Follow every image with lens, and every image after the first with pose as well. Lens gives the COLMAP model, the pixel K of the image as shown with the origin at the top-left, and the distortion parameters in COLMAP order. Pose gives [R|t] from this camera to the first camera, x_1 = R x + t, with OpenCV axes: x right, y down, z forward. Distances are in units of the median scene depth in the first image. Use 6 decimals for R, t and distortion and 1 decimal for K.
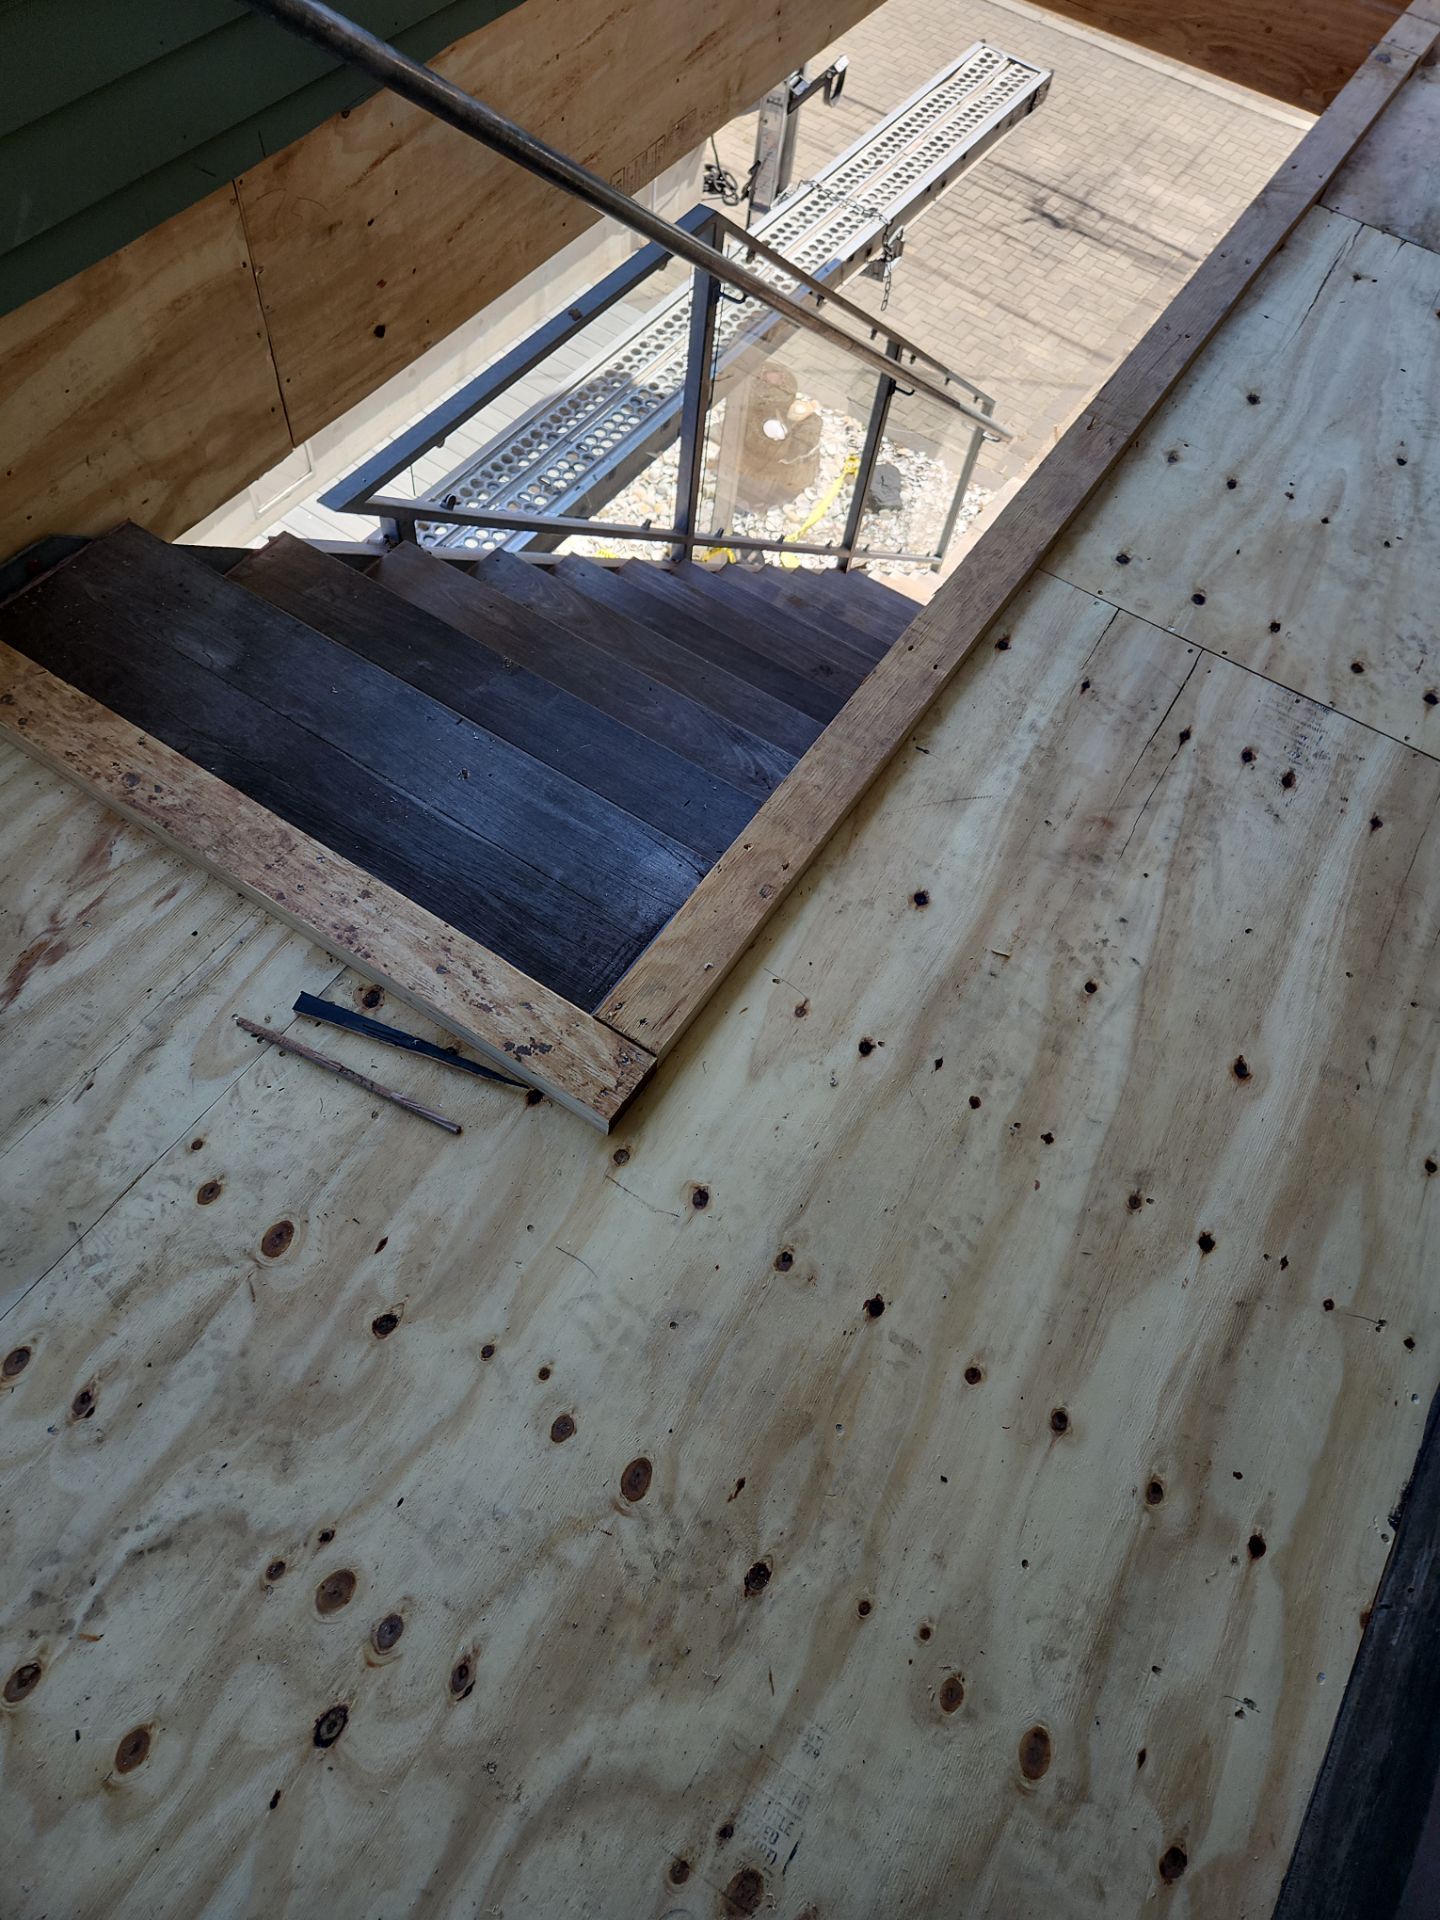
lens RADIAL K [[1302.4, 0, 720.0], [0, 1302.4, 960.0], [0, 0, 1]] dist [0.071224, -0.057615]
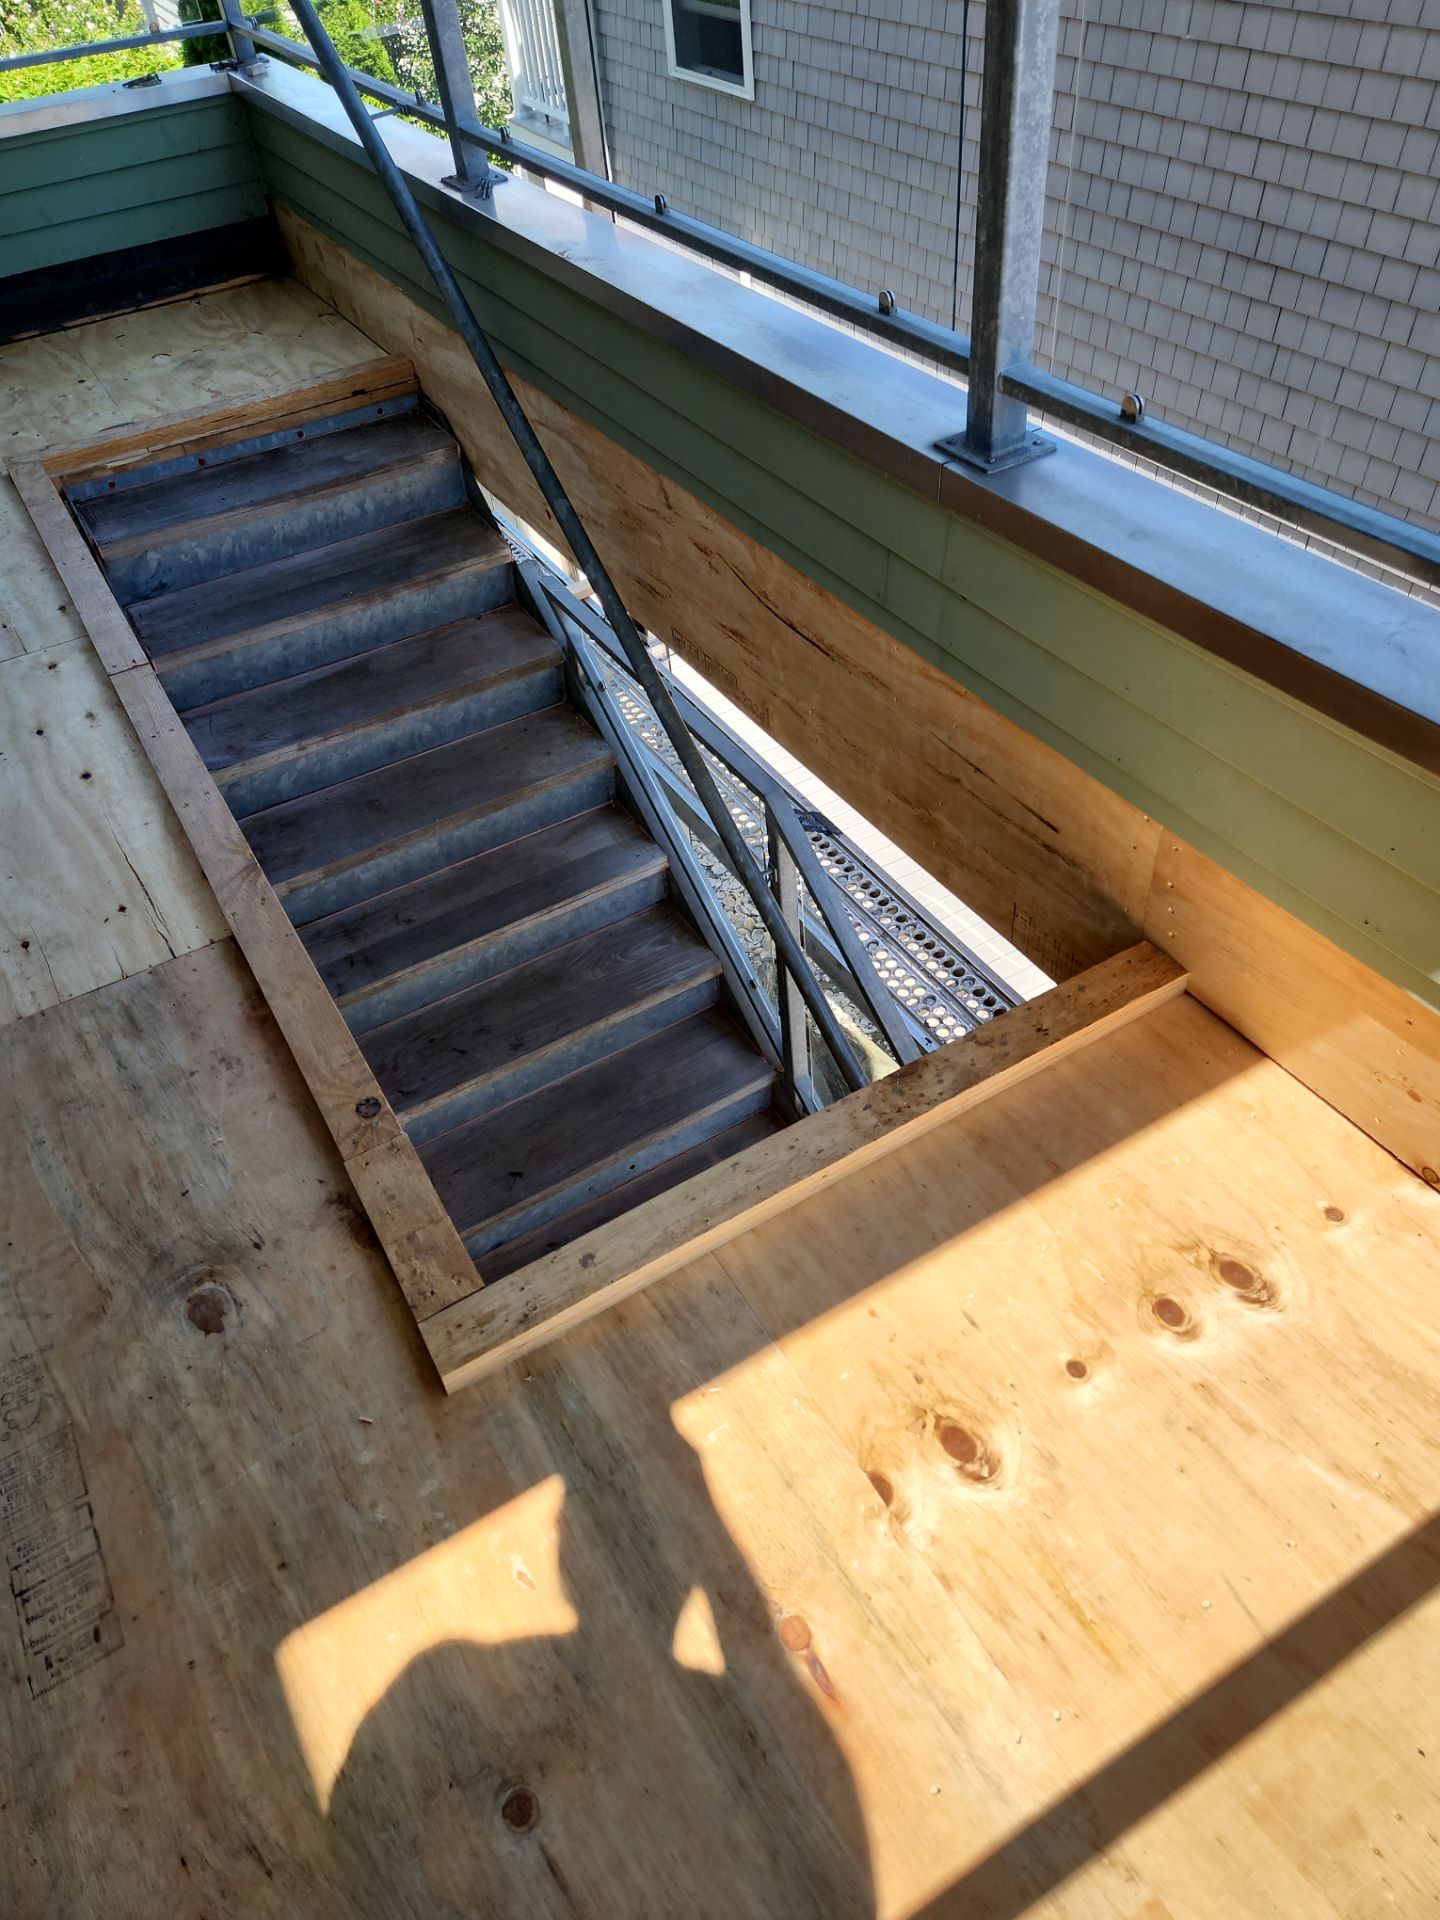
lens RADIAL K [[1302.4, 0, 720.0], [0, 1302.4, 960.0], [0, 0, 1]] dist [0.071224, -0.057615]
pose [[-0.457509, 0.583908, -0.670624, 1.216291], [-0.736129, 0.174347, 0.654001, -1.867977], [0.498798, 0.792877, 0.350066, 1.180251]]
